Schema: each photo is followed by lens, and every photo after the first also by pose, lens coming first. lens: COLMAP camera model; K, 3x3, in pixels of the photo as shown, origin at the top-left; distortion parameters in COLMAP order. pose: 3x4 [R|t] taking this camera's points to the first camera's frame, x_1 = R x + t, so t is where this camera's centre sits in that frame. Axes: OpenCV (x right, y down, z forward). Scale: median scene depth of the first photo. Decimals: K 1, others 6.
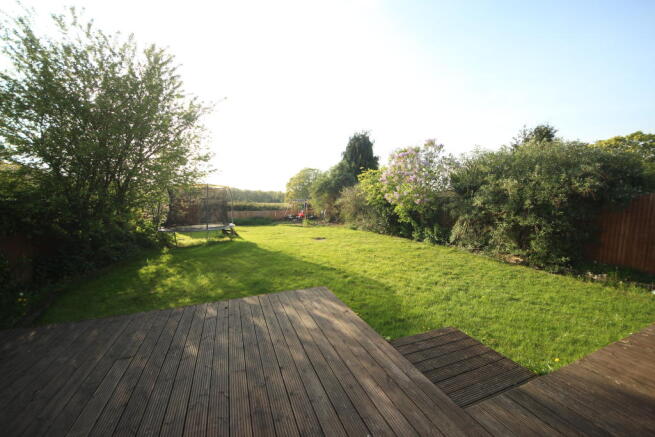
lens RADIAL K [[245.8, 0, 327.2], [0, 245.8, 236.5], [0, 0, 1]] dist [-0.002021, -0.000166]
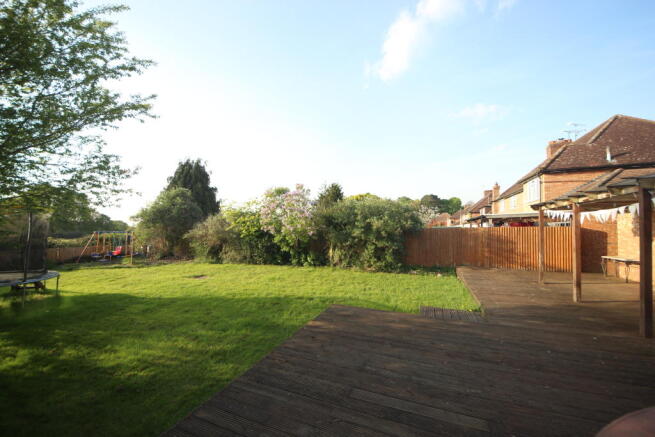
lens RADIAL K [[245.7, 0, 327.6], [0, 245.7, 230.0], [0, 0, 1]] dist [0.001483, 0.000029]
pose [[0.691421, 0.002825, 0.722447, -0.392611], [0.108643, 0.988214, -0.107841, -0.011357], [-0.714237, 0.153052, 0.682965, 0.078708]]
